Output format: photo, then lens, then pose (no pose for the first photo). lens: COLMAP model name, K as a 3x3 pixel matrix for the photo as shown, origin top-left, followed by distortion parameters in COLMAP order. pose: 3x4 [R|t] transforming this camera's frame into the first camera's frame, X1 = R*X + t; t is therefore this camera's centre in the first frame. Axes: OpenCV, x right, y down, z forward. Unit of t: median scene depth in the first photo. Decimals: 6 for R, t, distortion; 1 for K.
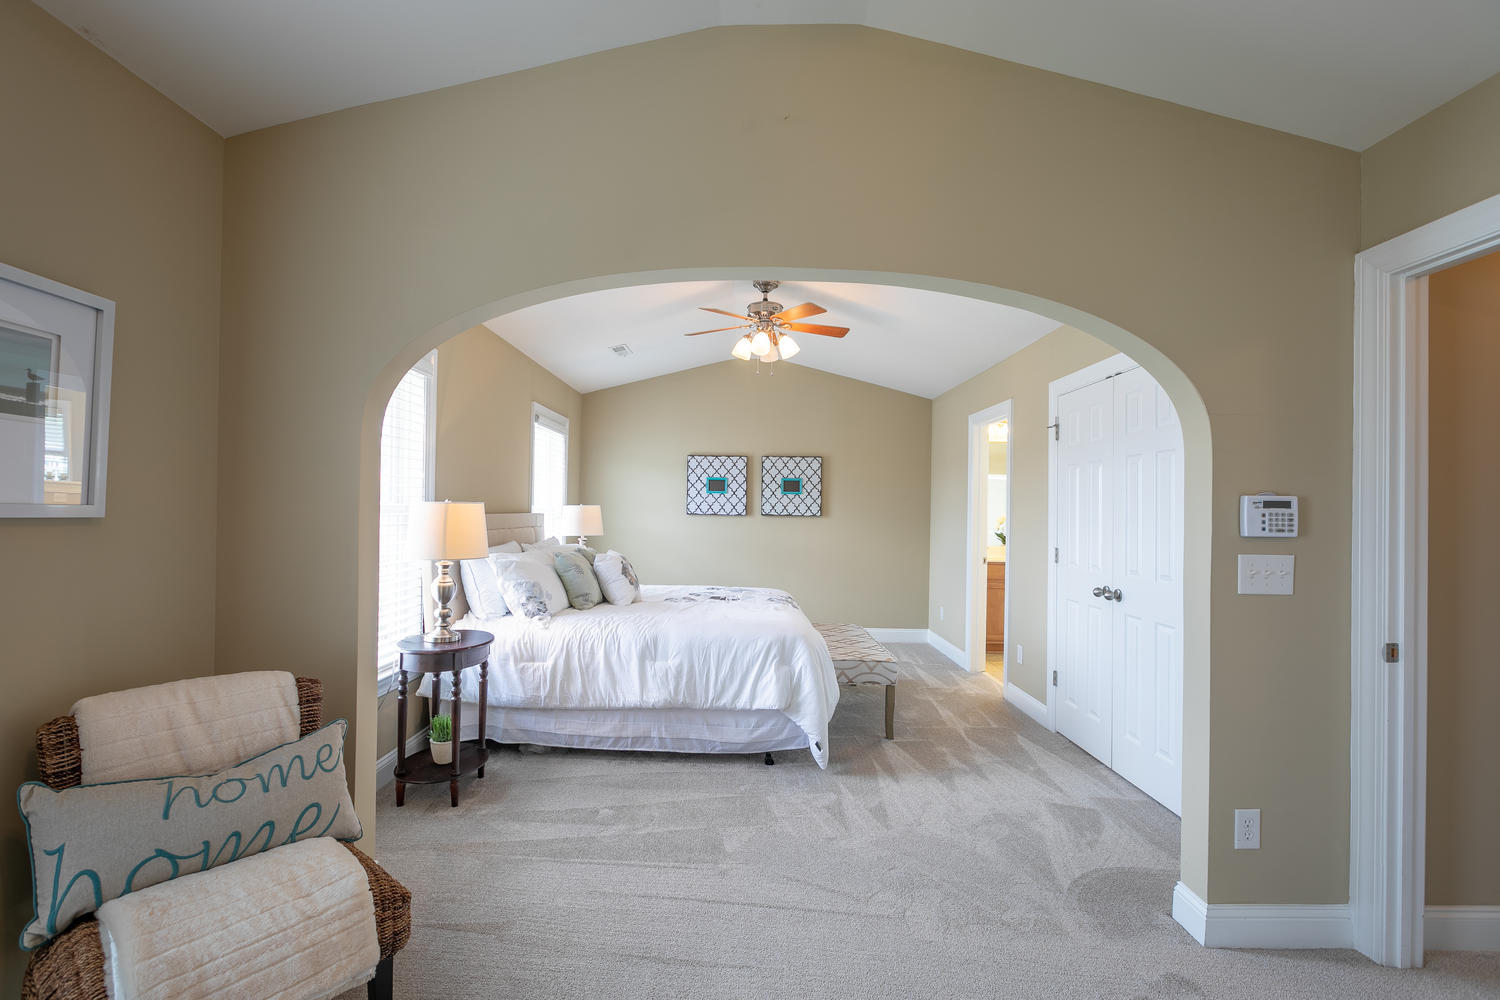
lens RADIAL K [[678.3, 0, 738.6], [0, 678.3, 504.4], [0, 0, 1]] dist [-0.007169, -0.001103]
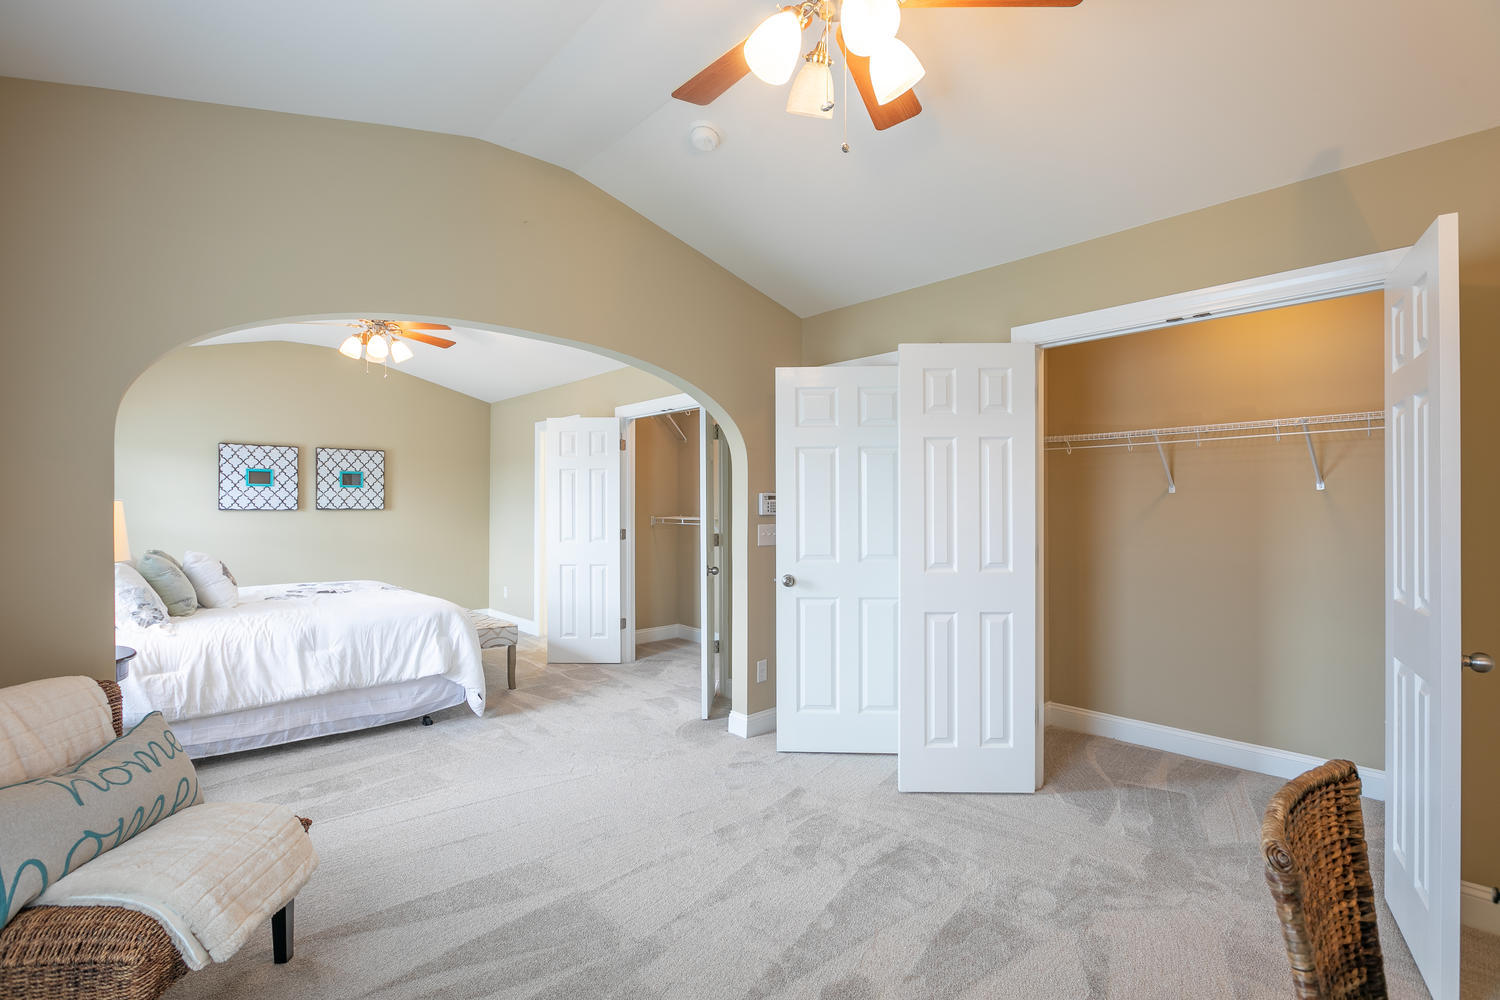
lens RADIAL K [[678.3, 0, 756.9], [0, 678.3, 502.0], [0, 0, 1]] dist [-0.007169, -0.001103]
pose [[0.713981, -0.011407, 0.700072, -0.360415], [0.004818, 0.999924, 0.011380, -0.004802], [-0.700149, -0.004752, 0.713981, -0.209209]]
